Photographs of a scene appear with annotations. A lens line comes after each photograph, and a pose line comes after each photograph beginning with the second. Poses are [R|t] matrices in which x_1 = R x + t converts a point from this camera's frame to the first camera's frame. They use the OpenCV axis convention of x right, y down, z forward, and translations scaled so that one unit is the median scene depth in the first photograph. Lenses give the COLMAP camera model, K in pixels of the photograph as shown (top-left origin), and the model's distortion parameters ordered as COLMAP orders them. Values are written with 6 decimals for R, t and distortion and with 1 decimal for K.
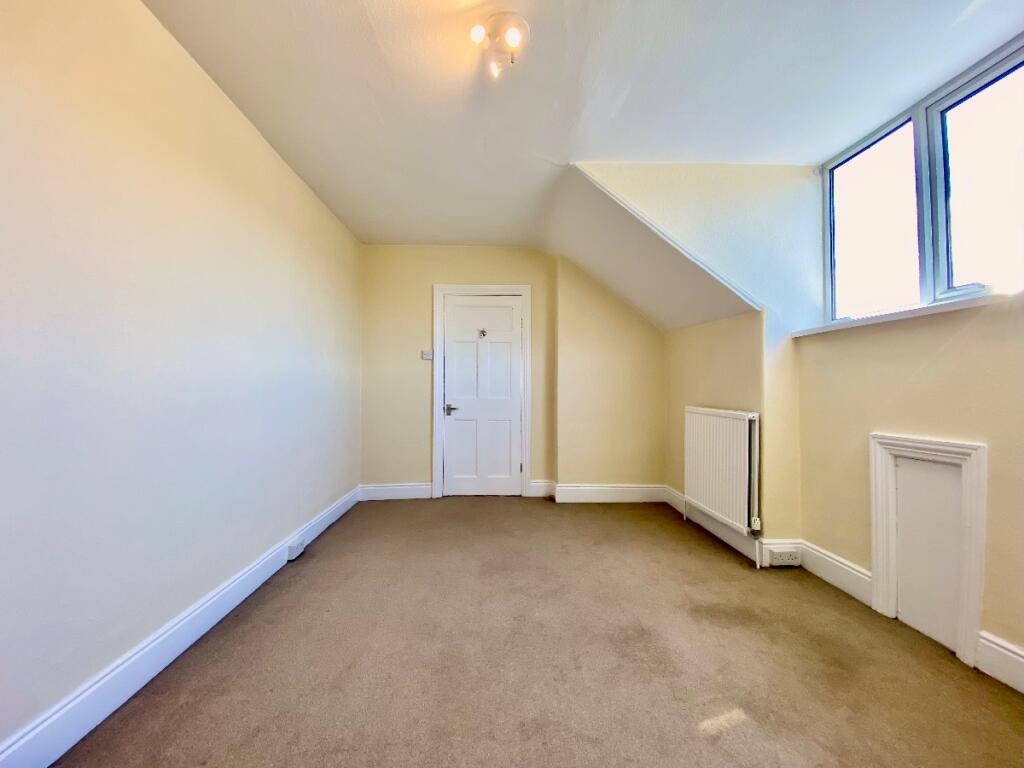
lens RADIAL K [[412.9, 0, 523.4], [0, 412.9, 382.3], [0, 0, 1]] dist [0.020830, -0.018625]
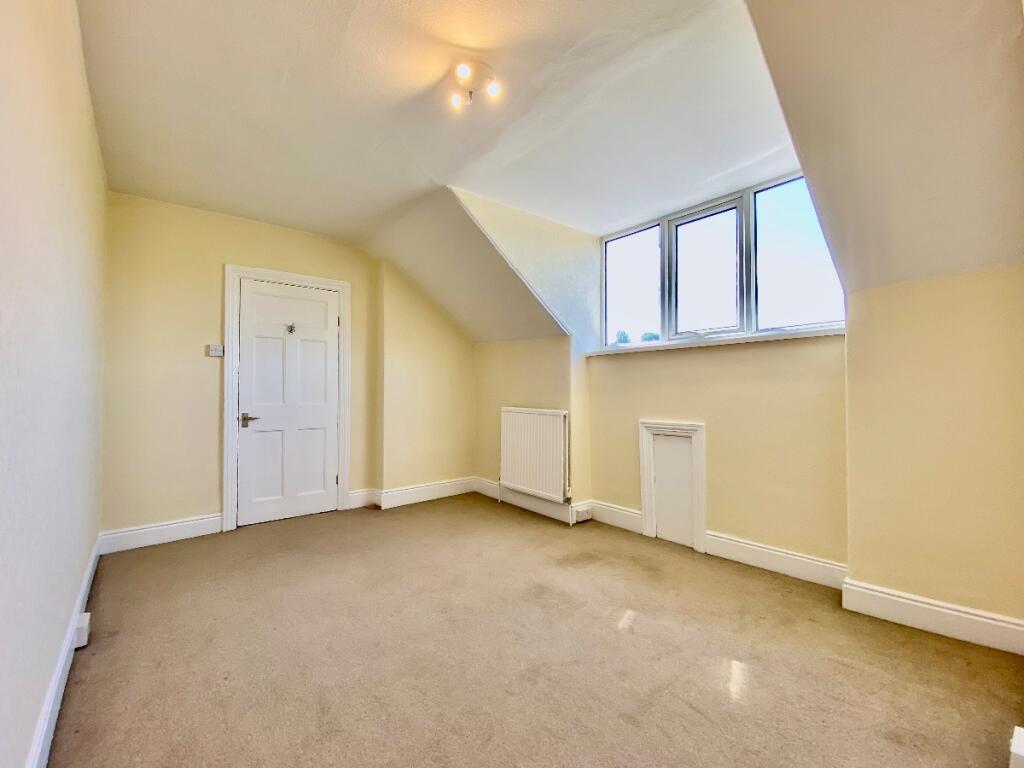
lens RADIAL K [[412.9, 0, 524.3], [0, 412.9, 380.3], [0, 0, 1]] dist [0.020830, -0.018625]
pose [[0.797865, 0.011705, 0.602723, -0.369134], [-0.005815, 0.999914, -0.011721, -0.007604], [-0.602809, 0.005847, 0.797864, 0.018737]]
